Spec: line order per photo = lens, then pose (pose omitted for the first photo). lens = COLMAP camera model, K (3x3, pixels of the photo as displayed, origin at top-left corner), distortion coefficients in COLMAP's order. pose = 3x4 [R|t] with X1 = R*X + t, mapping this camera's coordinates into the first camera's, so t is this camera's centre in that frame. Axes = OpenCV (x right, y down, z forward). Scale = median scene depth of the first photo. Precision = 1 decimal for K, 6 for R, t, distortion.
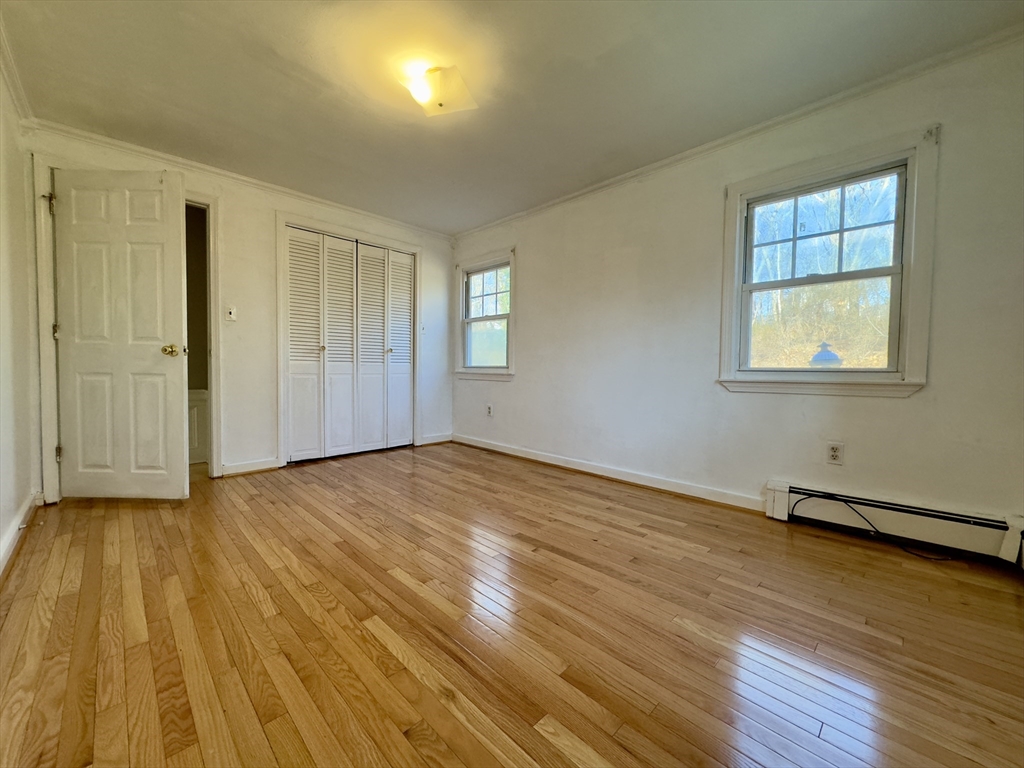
lens RADIAL K [[404.9, 0, 510.4], [0, 404.9, 382.2], [0, 0, 1]] dist [-0.003571, 0.000540]
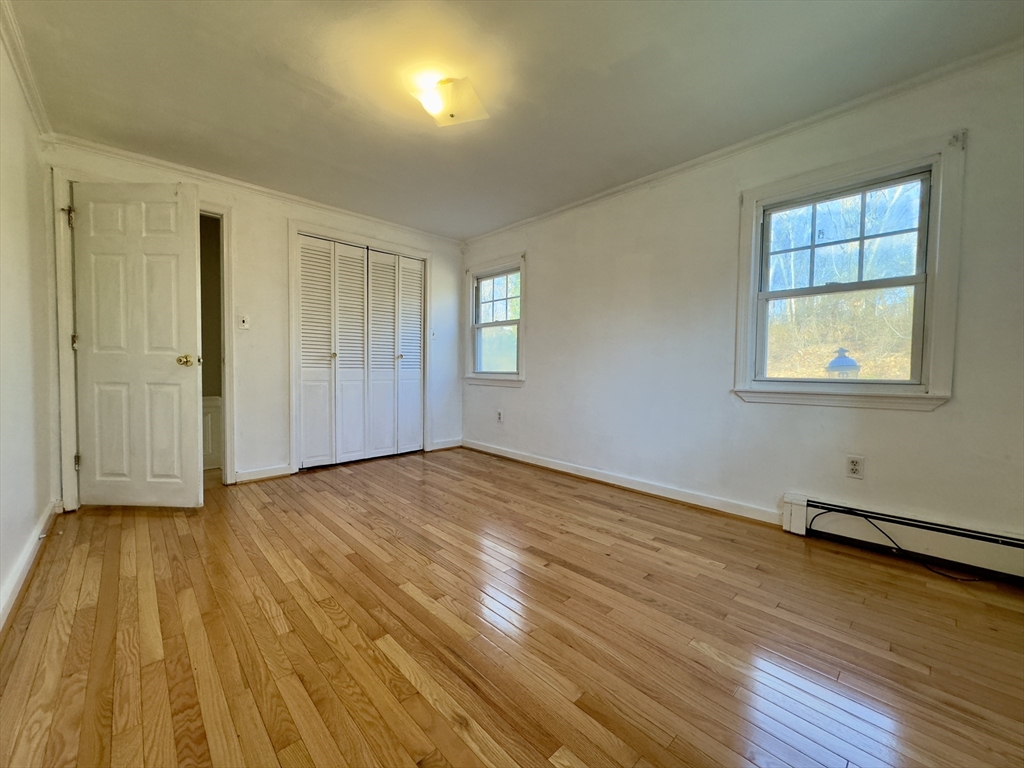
lens RADIAL K [[404.9, 0, 510.4], [0, 404.9, 382.2], [0, 0, 1]] dist [-0.003571, 0.000540]
pose [[0.999760, 0.000368, -0.021902, -0.006189], [-0.000350, 1.000000, 0.000830, -0.028229], [0.021902, -0.000822, 0.999760, 0.007424]]
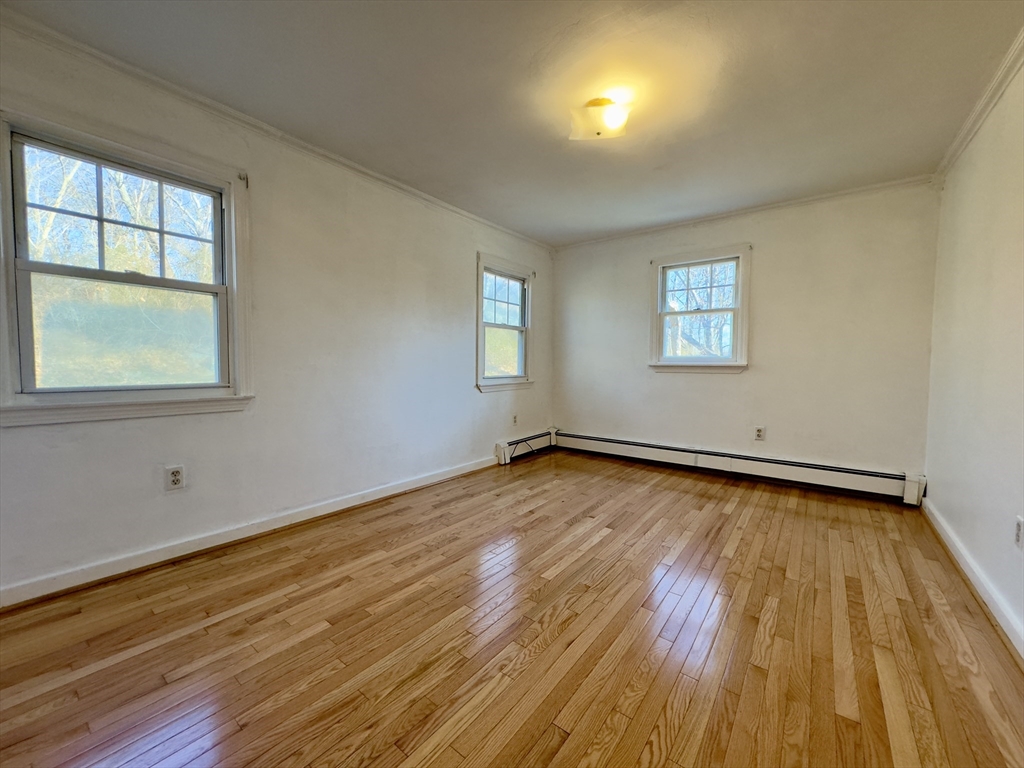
lens RADIAL K [[404.9, 0, 510.4], [0, 404.9, 382.2], [0, 0, 1]] dist [-0.003571, 0.000540]
pose [[-0.136692, -0.057726, 0.988930, -1.061769], [0.023087, 0.997844, 0.061437, -0.117515], [-0.990344, 0.031229, -0.135065, 1.235778]]
